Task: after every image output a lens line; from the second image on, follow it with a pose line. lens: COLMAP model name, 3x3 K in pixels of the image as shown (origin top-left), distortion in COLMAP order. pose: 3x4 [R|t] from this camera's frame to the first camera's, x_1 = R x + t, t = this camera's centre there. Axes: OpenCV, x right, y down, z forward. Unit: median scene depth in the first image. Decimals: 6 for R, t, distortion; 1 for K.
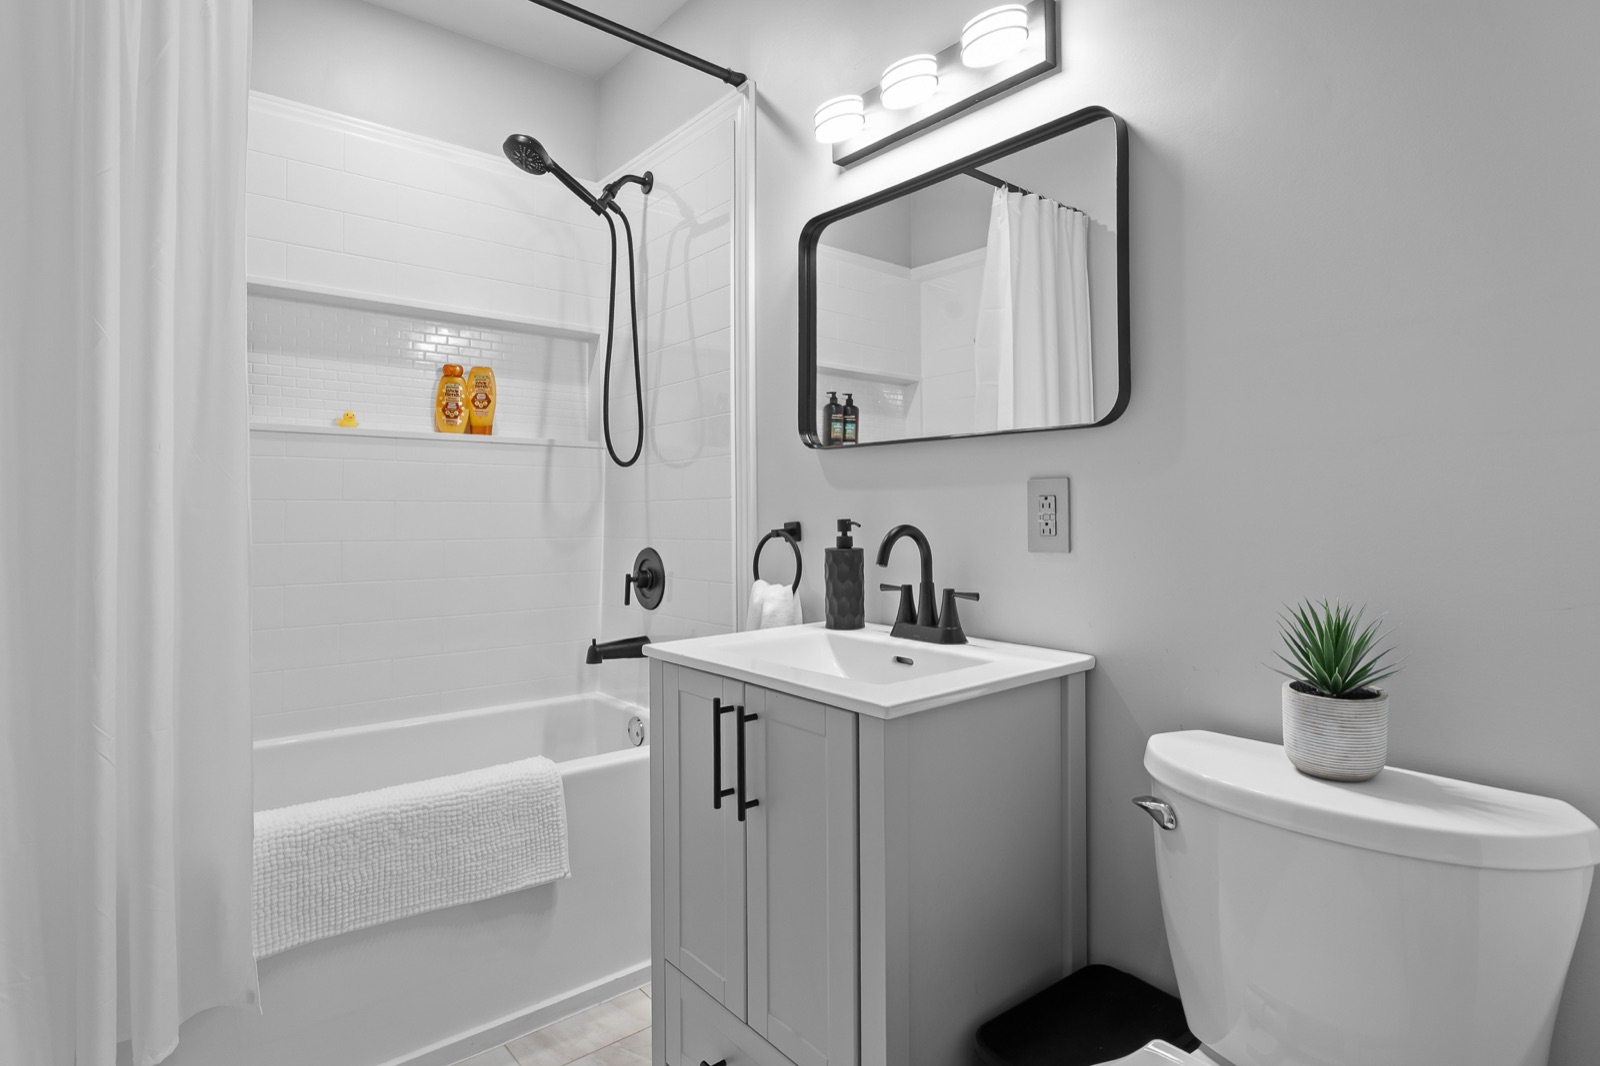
lens RADIAL K [[844.4, 0, 794.3], [0, 844.4, 505.0], [0, 0, 1]] dist [-0.002095, 0.001173]
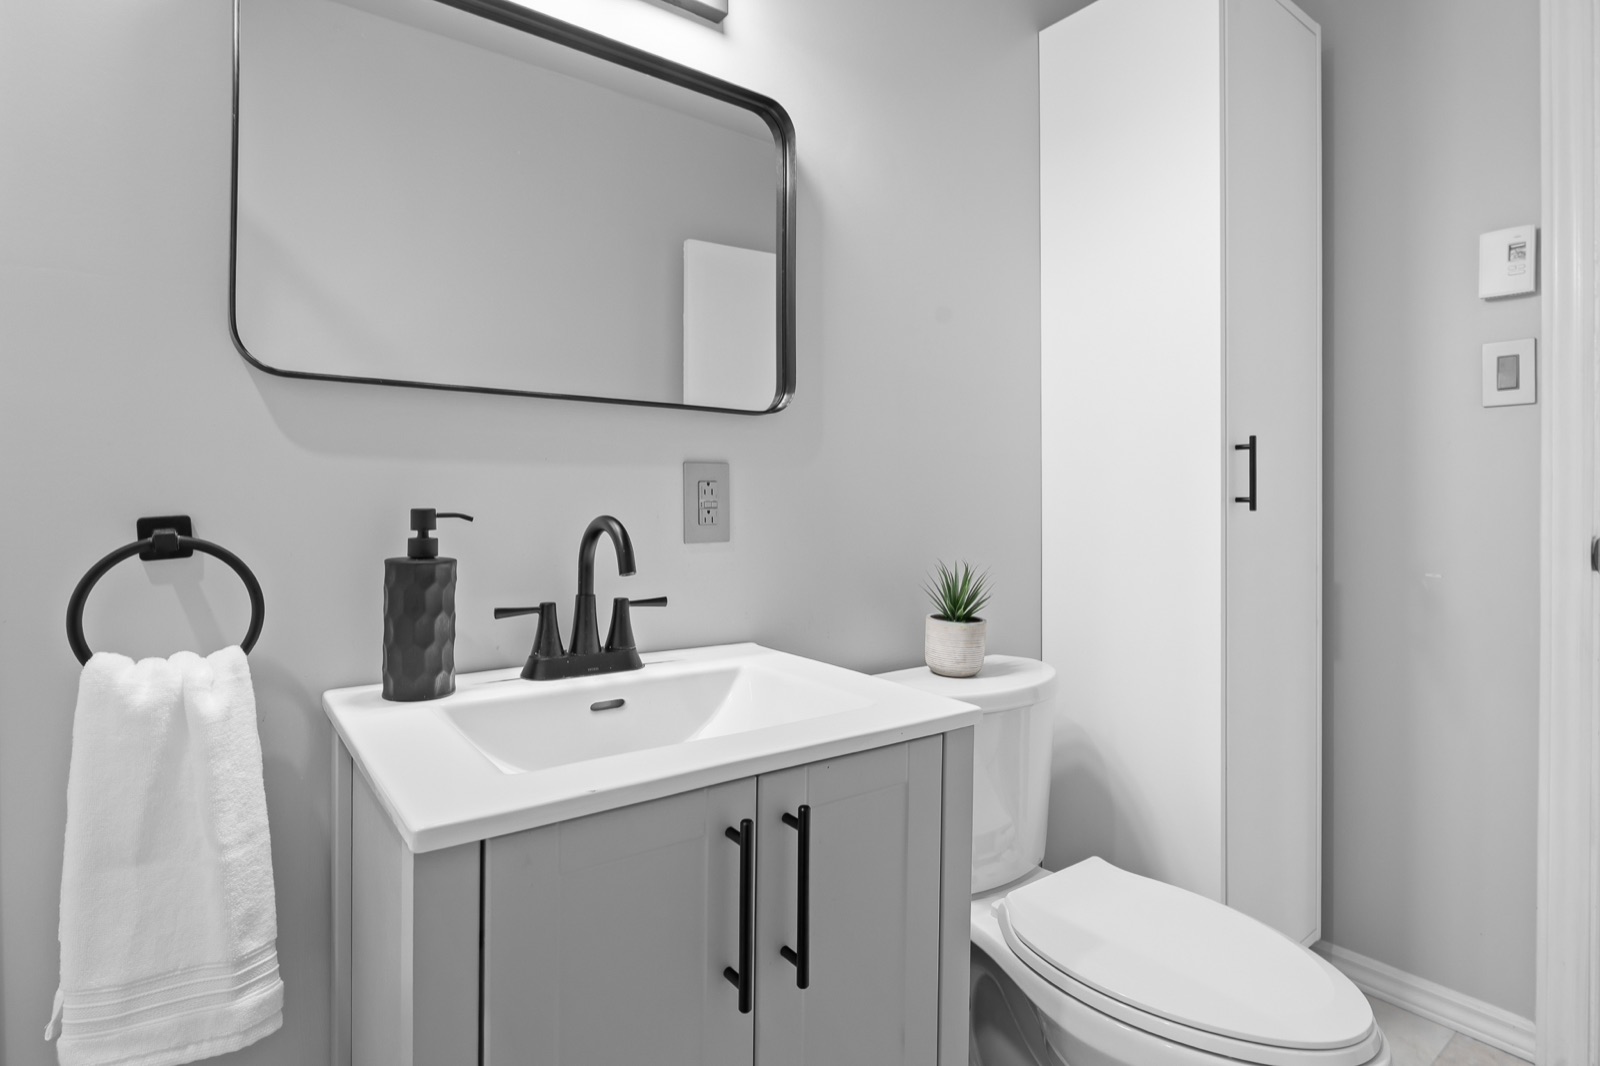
lens RADIAL K [[844.4, 0, 794.3], [0, 844.4, 505.0], [0, 0, 1]] dist [-0.002095, 0.001173]
pose [[0.040056, -0.000914, 0.999197, -0.504075], [-0.012937, 0.999915, 0.001433, 0.010238], [-0.999114, -0.012984, 0.040040, 0.715259]]
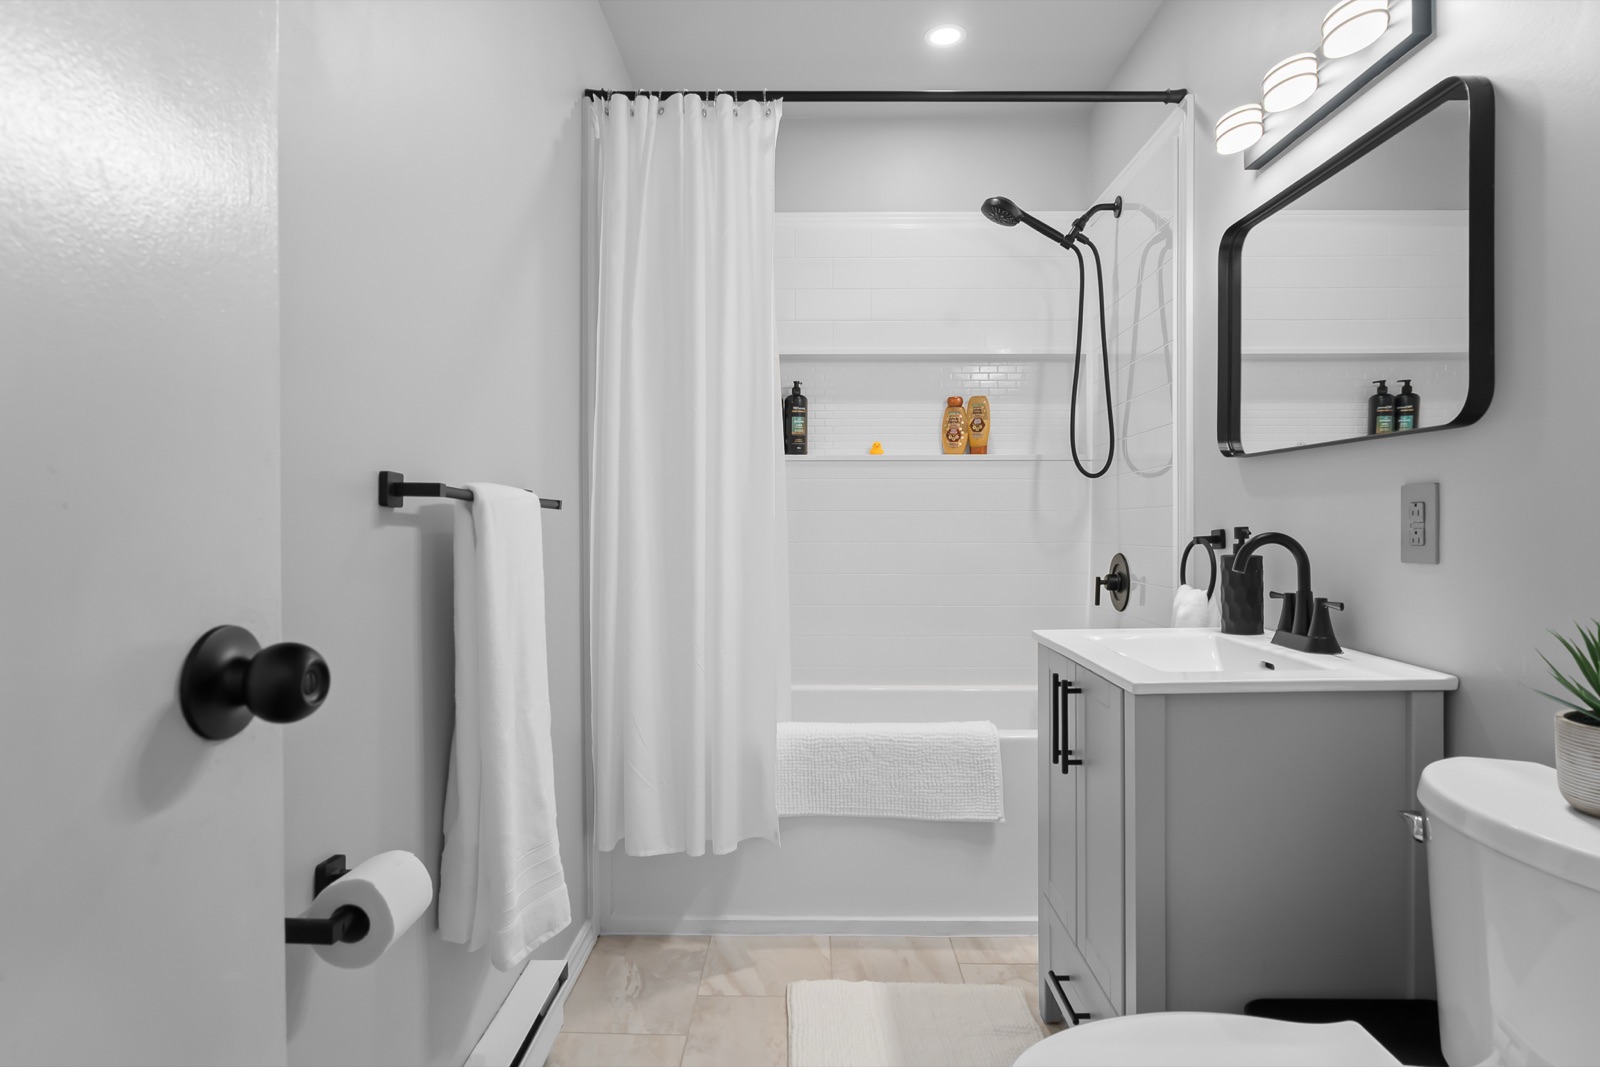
lens RADIAL K [[881.7, 0, 800.0], [0, 881.7, 533.5], [0, 0, 1]] dist [-0.001380, 0.000454]
pose [[0.765560, 0.009462, -0.643295, 0.332427], [0.006769, 0.999718, 0.022759, -0.002719], [0.643329, -0.021778, 0.765280, -0.151205]]
